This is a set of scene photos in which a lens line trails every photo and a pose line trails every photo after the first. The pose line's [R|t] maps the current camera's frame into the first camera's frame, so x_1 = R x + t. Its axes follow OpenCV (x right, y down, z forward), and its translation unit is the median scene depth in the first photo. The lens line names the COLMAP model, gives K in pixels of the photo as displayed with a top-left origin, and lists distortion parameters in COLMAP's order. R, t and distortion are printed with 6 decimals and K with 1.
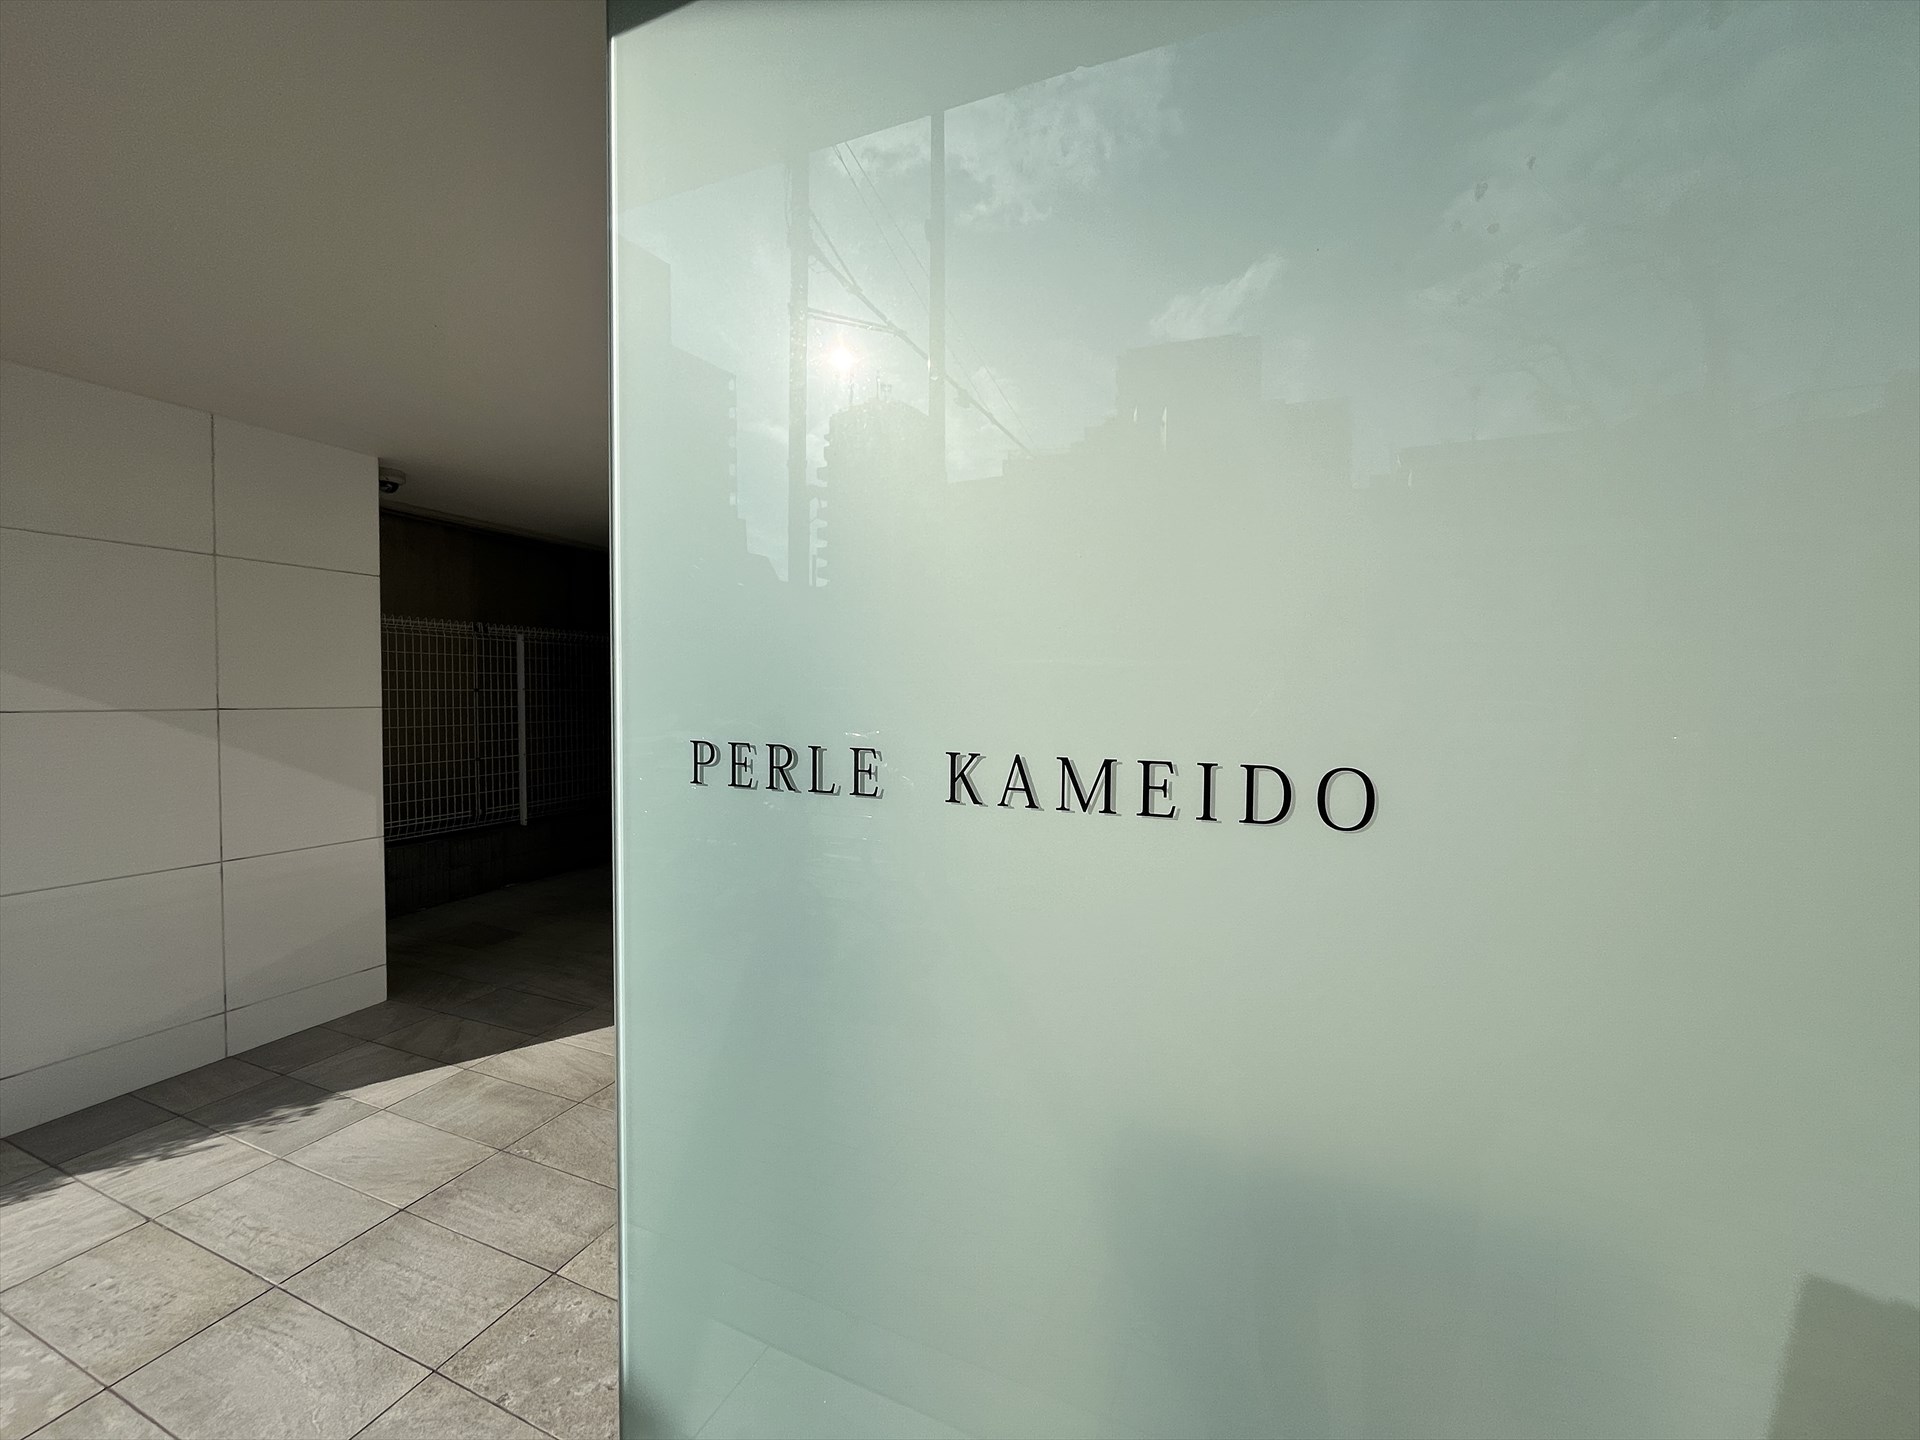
lens RADIAL K [[775.8, 0, 960.0], [0, 775.8, 720.0], [0, 0, 1]] dist [0.000012, -0.000485]
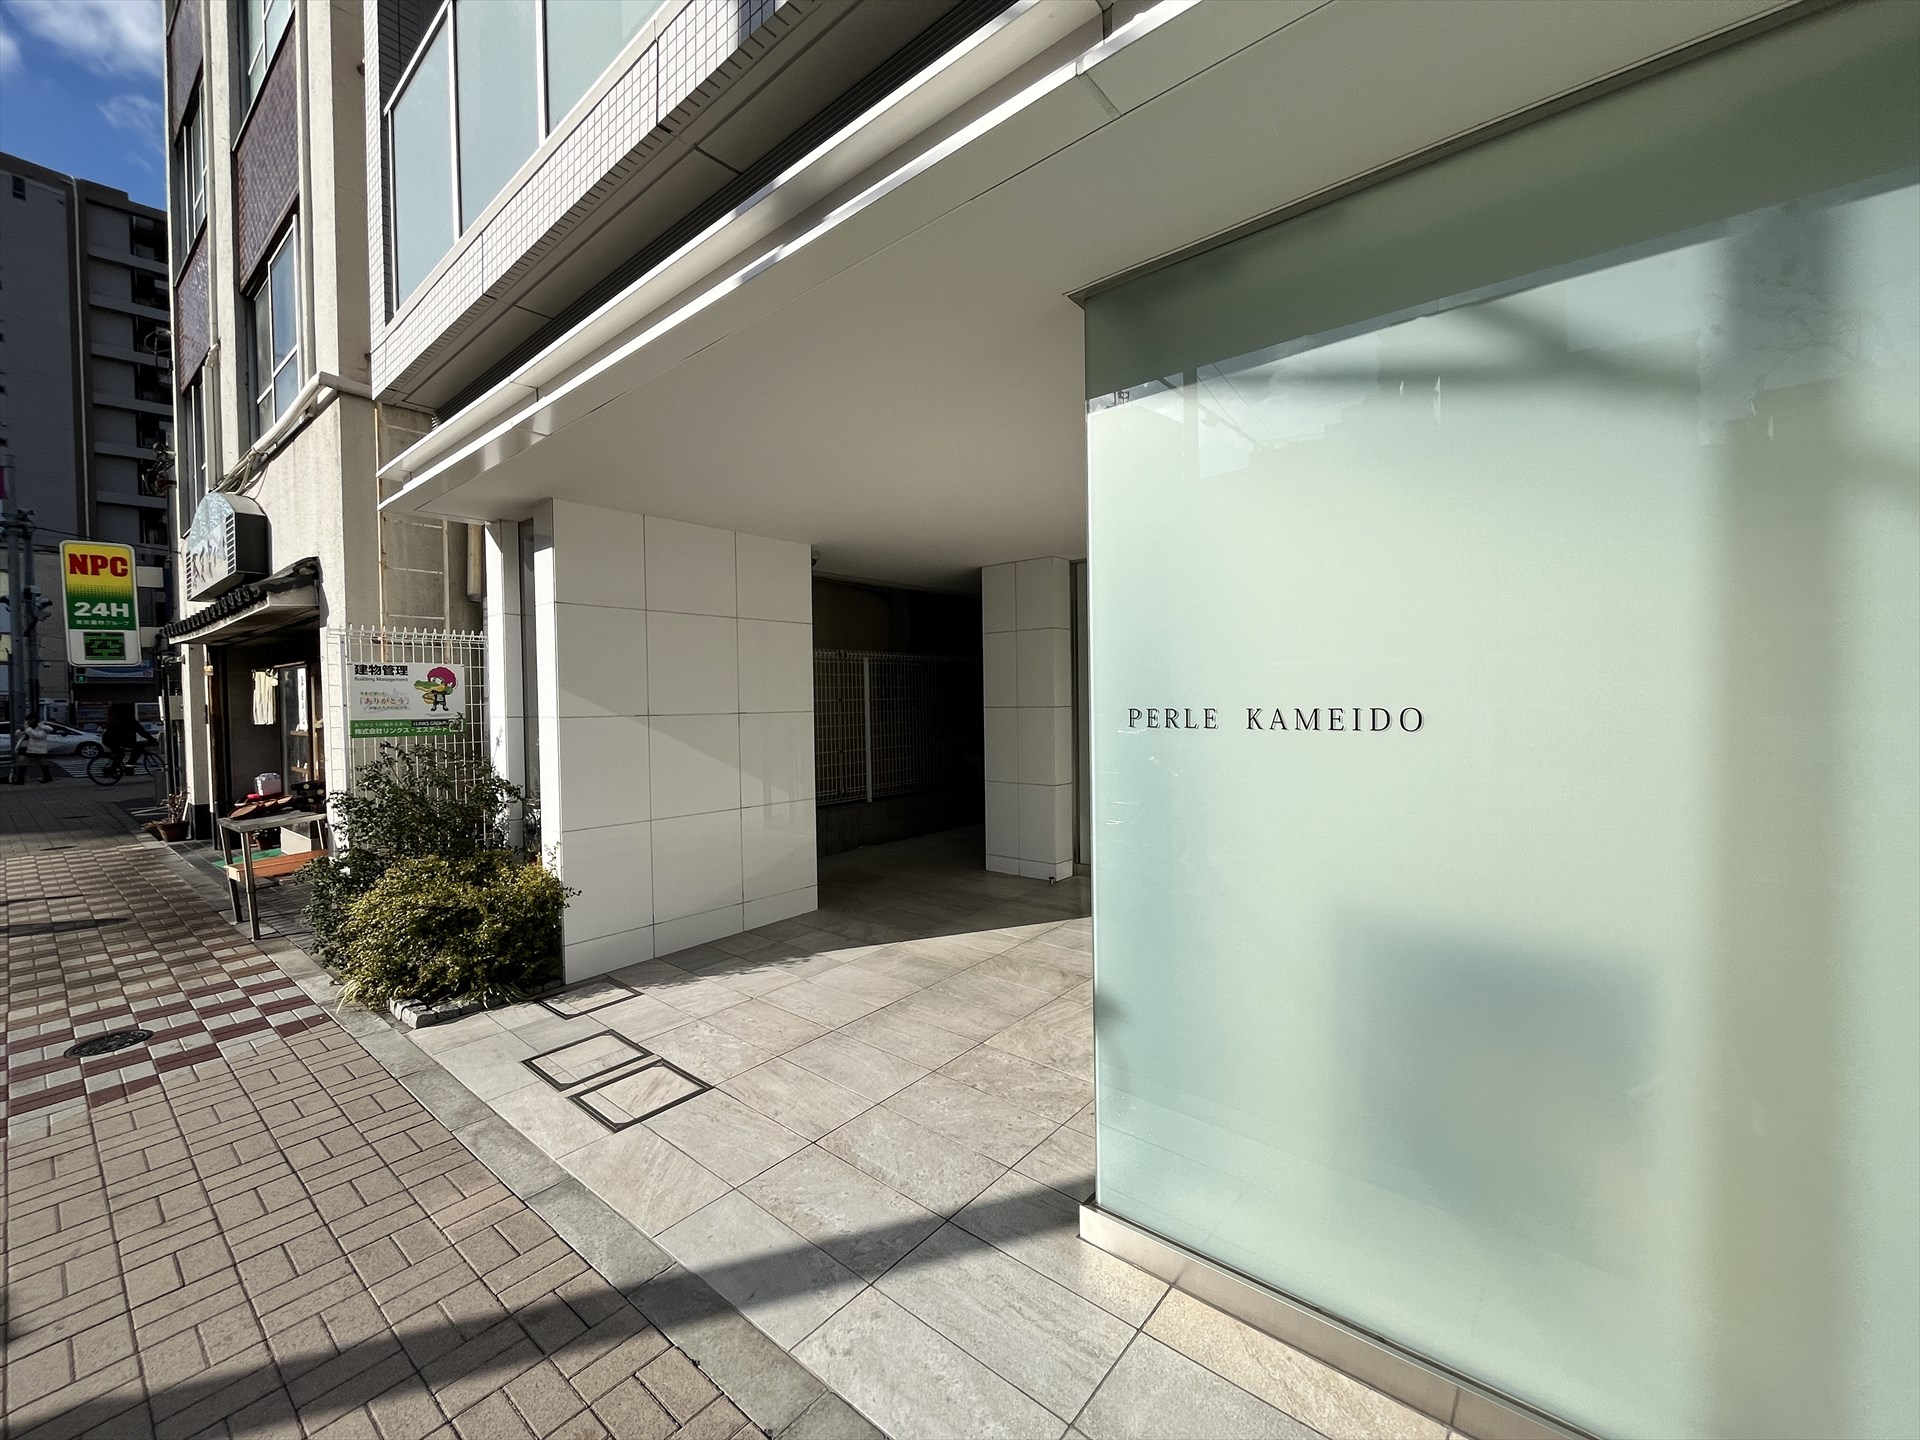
lens RADIAL K [[775.8, 0, 960.0], [0, 775.8, 720.0], [0, 0, 1]] dist [0.000012, -0.000485]
pose [[0.953123, -0.013901, -0.302264, -0.041731], [0.011284, 0.999882, -0.010402, 0.027504], [0.302373, 0.006504, 0.953167, -0.484381]]
